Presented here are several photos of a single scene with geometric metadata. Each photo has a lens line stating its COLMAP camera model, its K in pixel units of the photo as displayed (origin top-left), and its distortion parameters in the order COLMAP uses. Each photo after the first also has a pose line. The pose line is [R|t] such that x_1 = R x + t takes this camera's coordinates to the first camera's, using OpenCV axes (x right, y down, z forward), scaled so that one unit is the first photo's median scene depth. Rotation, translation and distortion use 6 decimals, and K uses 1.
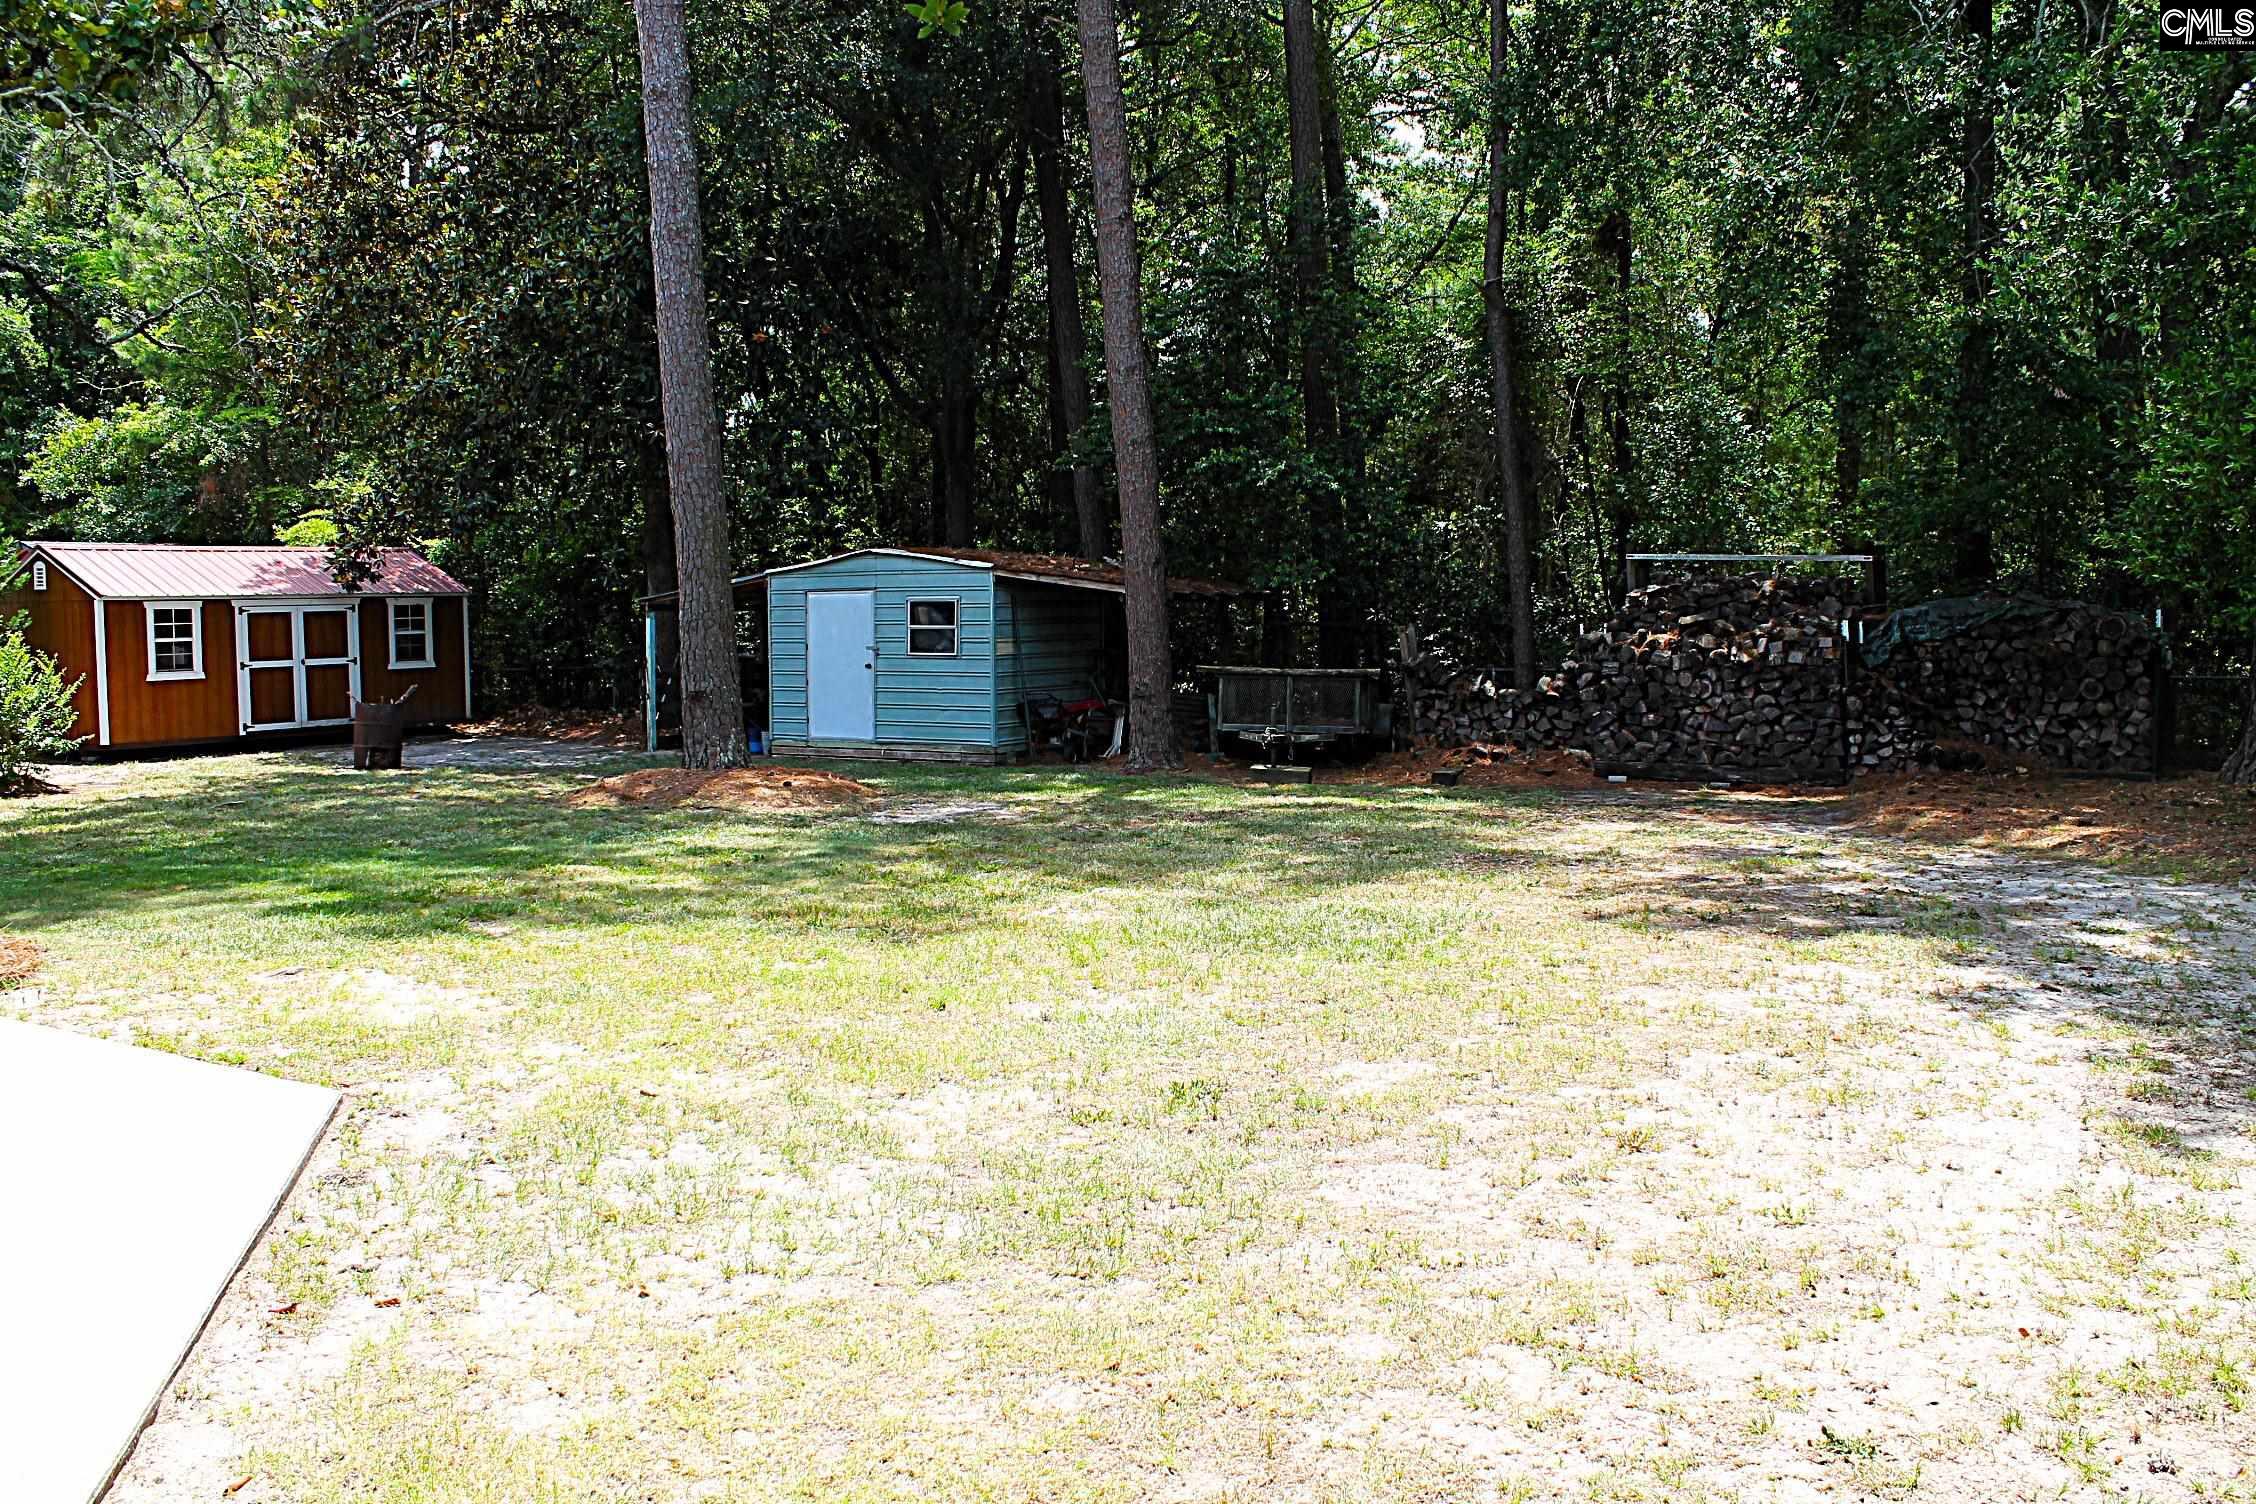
lens RADIAL K [[1941.9, 0, 1138.8], [0, 1941.9, 739.5], [0, 0, 1]] dist [-0.162078, 0.144472]
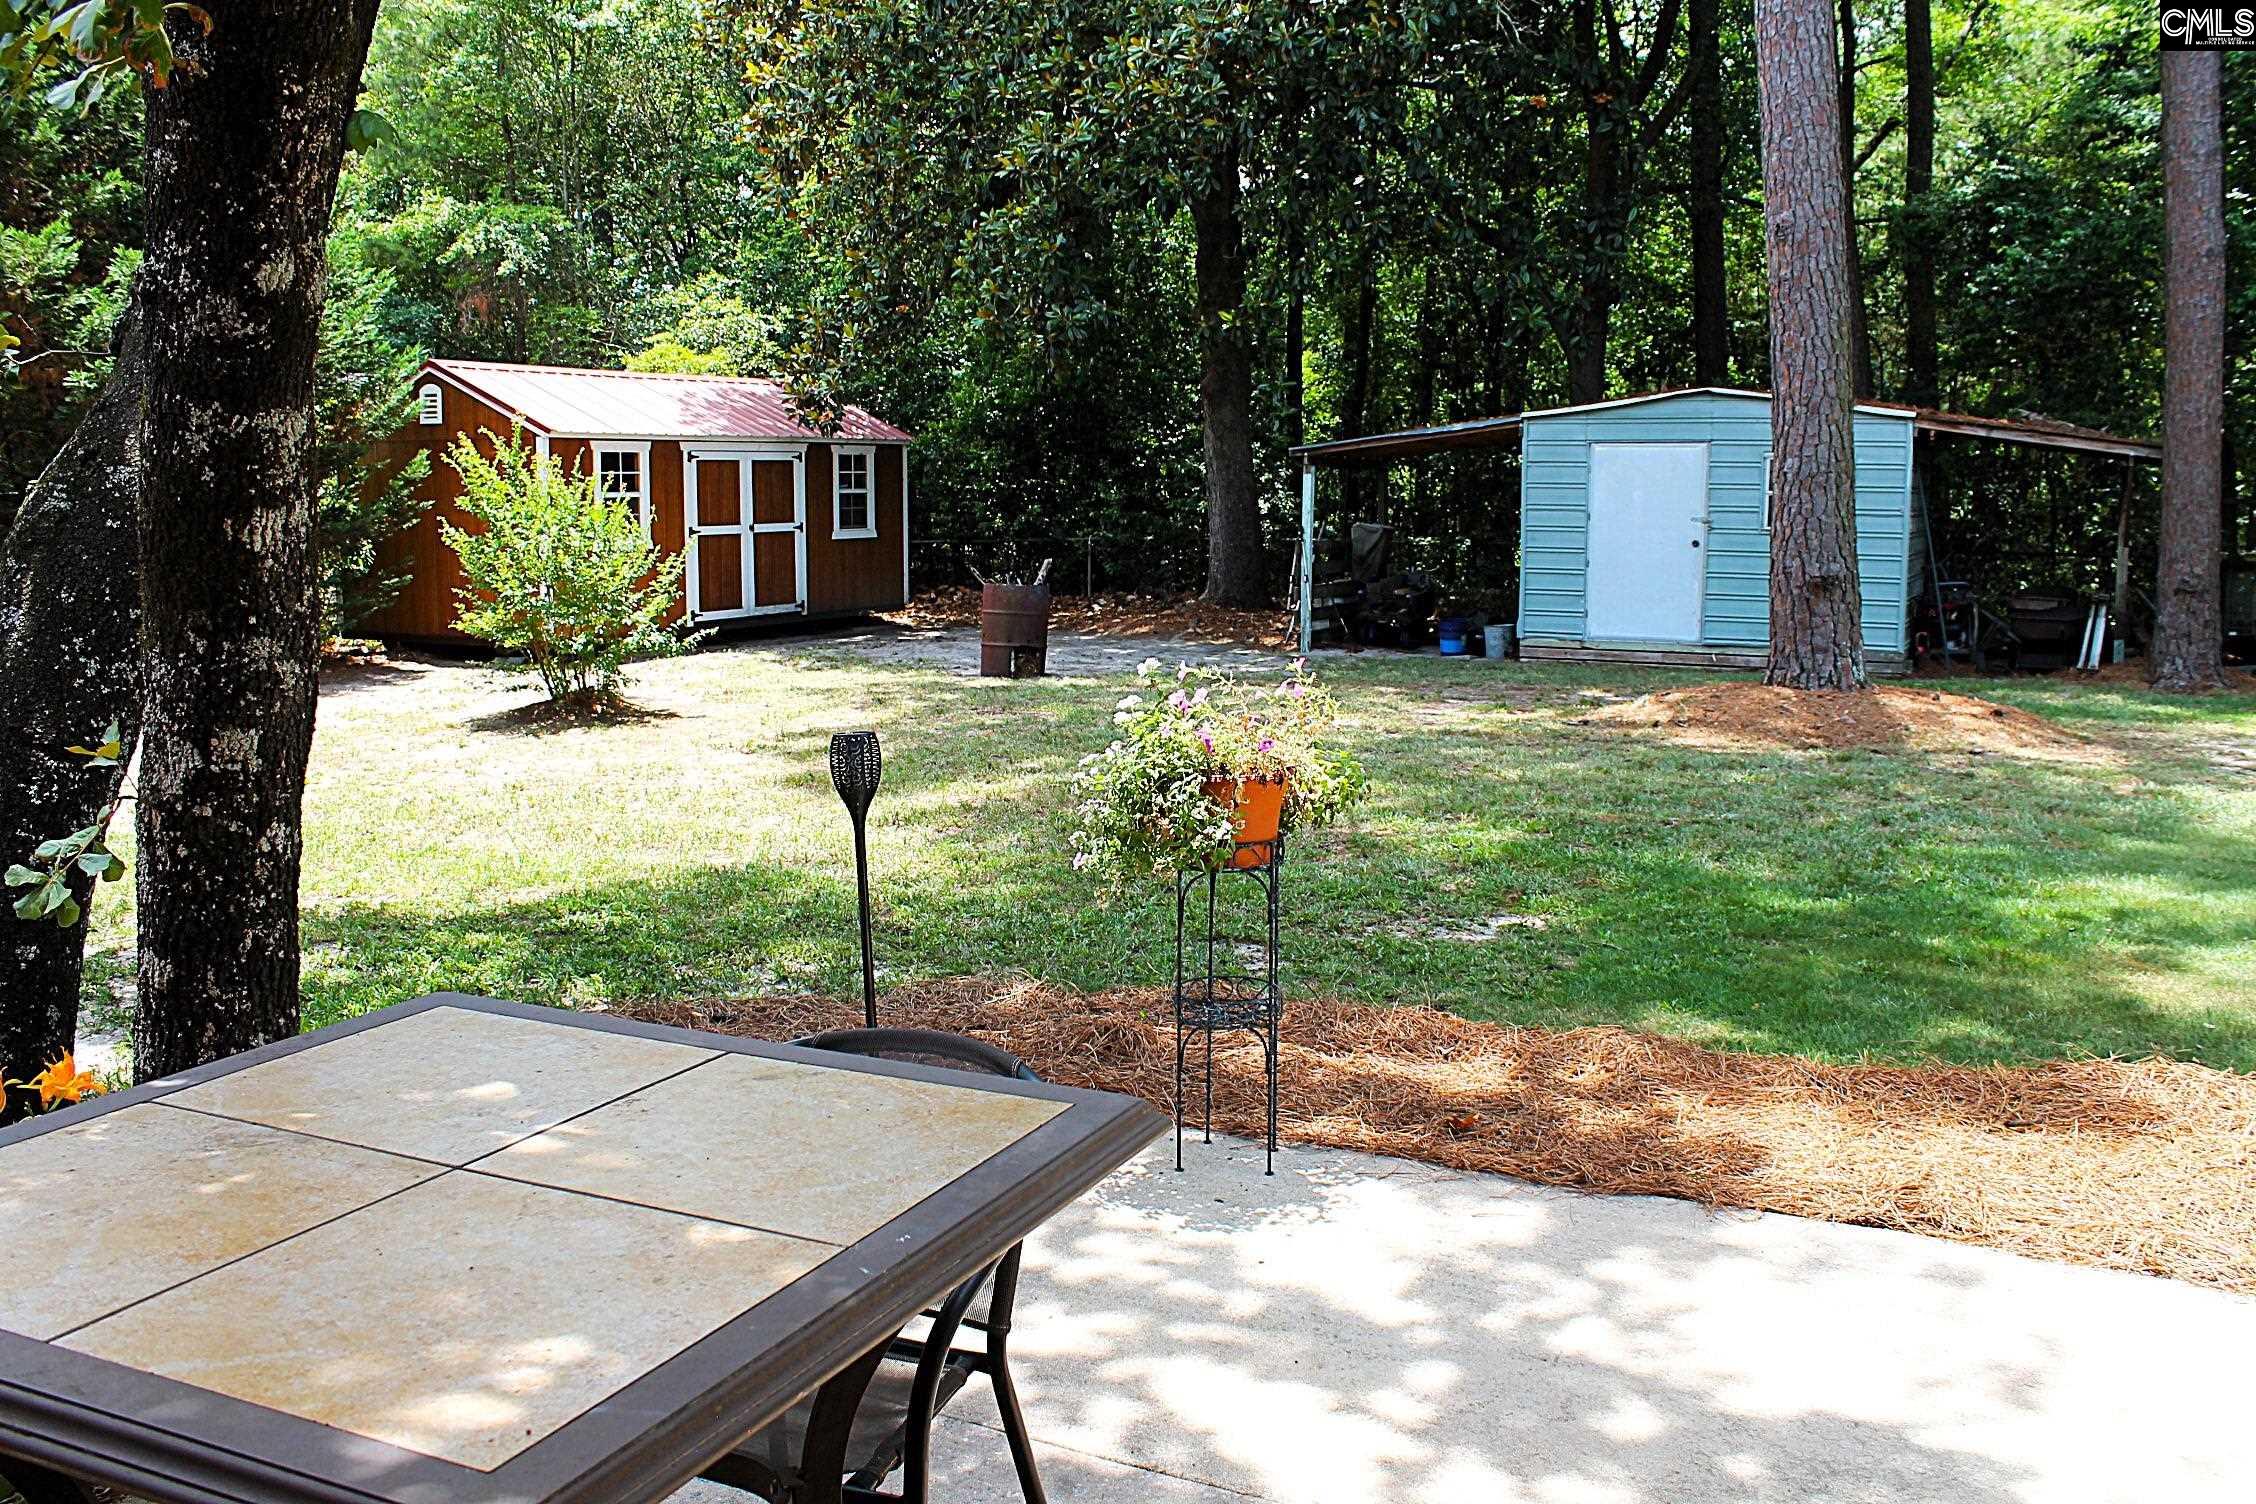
lens RADIAL K [[1941.9, 0, 1138.8], [0, 1941.9, 739.5], [0, 0, 1]] dist [-0.162078, 0.144472]
pose [[0.995606, 0.000245, 0.093642, -0.371325], [-0.005884, 0.998184, 0.059946, -0.004395], [-0.093457, -0.060233, 0.993800, 0.235499]]
